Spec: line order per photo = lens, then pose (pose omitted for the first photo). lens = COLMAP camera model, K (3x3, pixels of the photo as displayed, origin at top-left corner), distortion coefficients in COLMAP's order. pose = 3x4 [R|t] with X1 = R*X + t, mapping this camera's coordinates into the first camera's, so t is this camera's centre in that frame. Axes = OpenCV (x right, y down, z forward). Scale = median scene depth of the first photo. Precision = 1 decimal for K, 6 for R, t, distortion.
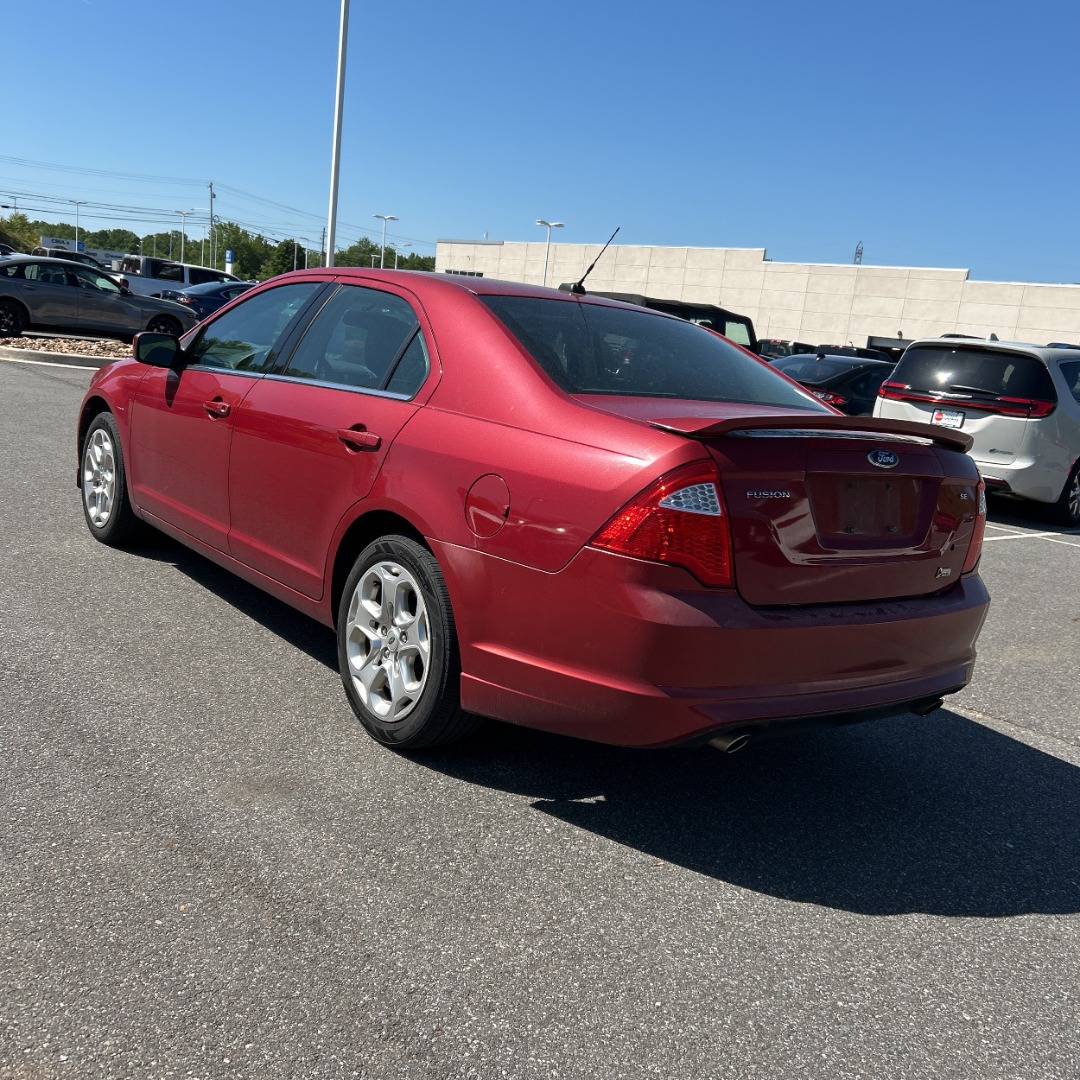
lens RADIAL K [[1056.2, 0, 540.0], [0, 1056.2, 540.0], [0, 0, 1]] dist [0.039058, -0.070351]
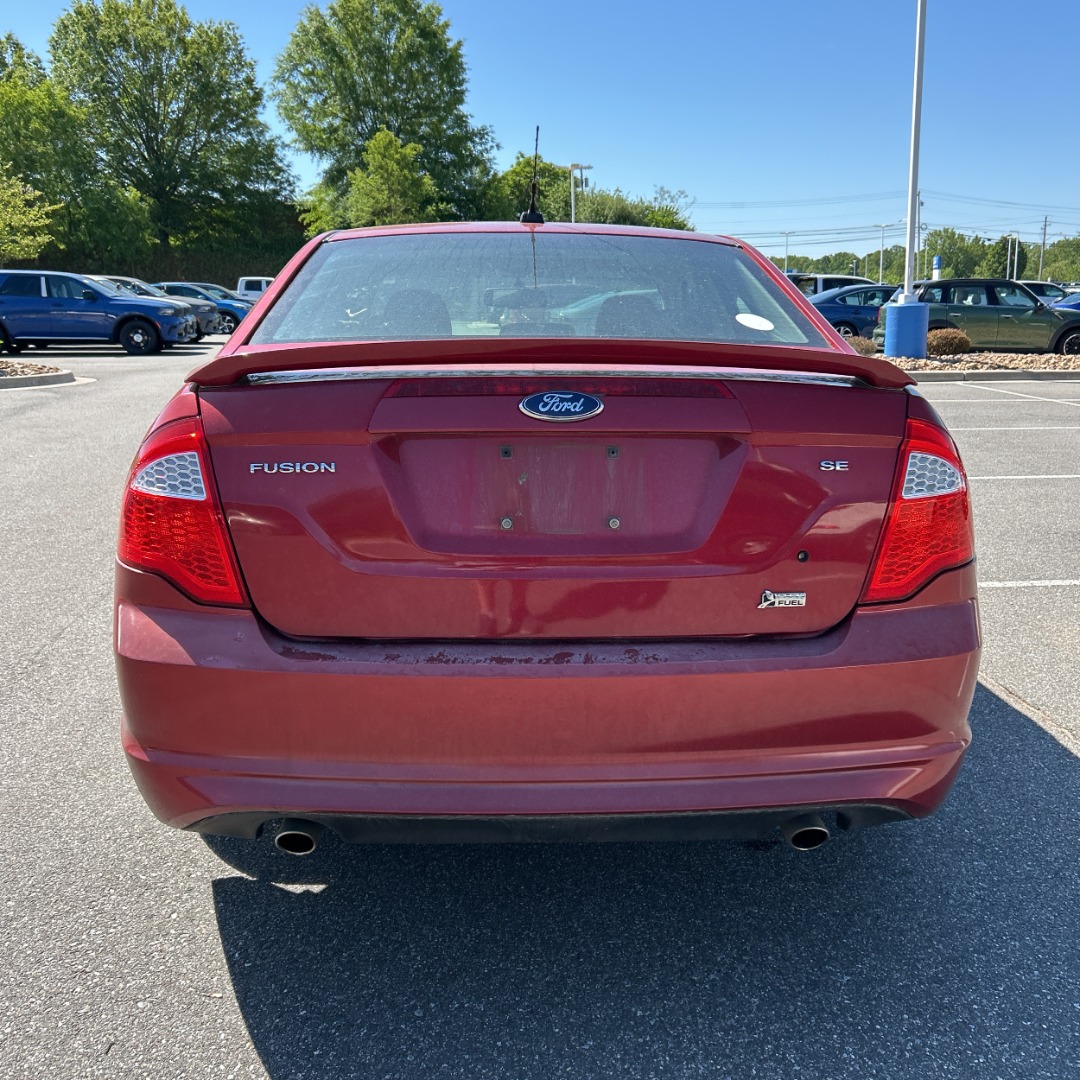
lens RADIAL K [[1056.2, 0, 540.0], [0, 1056.2, 540.0], [0, 0, 1]] dist [0.039058, -0.070351]
pose [[0.803473, 0.008563, -0.595279, 0.691095], [-0.015118, 0.999868, -0.006023, 0.003950], [0.595149, 0.013839, 0.803496, 0.520488]]
